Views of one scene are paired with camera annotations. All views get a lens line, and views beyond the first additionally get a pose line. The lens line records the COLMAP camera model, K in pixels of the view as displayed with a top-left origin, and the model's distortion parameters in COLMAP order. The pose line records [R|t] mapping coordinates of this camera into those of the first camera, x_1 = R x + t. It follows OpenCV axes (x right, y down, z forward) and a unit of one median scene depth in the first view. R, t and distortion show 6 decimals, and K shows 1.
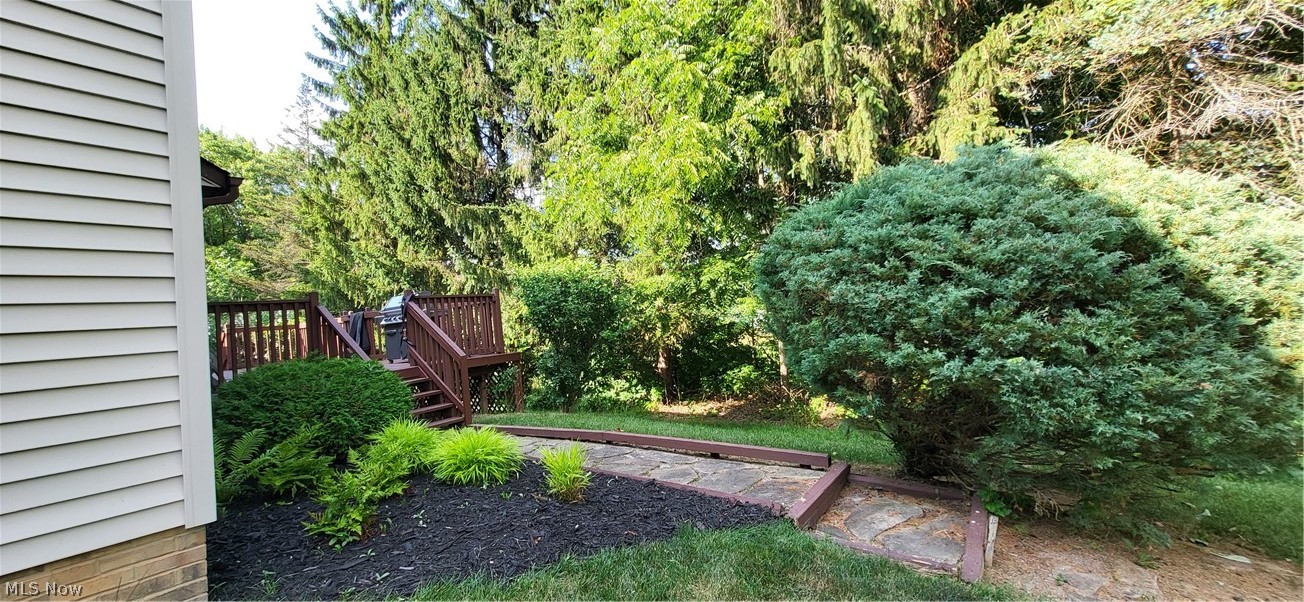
lens RADIAL K [[499.0, 0, 652.0], [0, 499.0, 301.0], [0, 0, 1]] dist [0.000040, 0.000012]
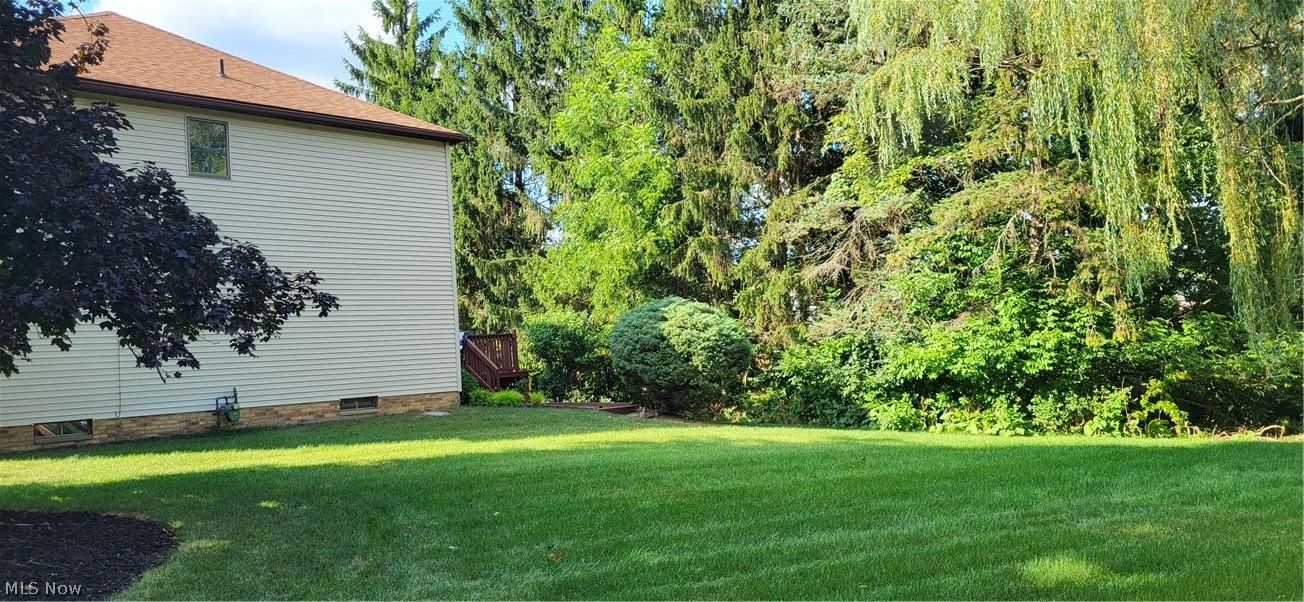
lens RADIAL K [[922.5, 0, 652.0], [0, 922.5, 301.0], [0, 0, 1]] dist [-0.001538, -0.000233]
pose [[0.989412, 0.013397, -0.144515, 0.409001], [-0.015171, 0.999822, -0.011185, -0.068587], [0.144339, 0.013259, 0.989439, -1.385198]]
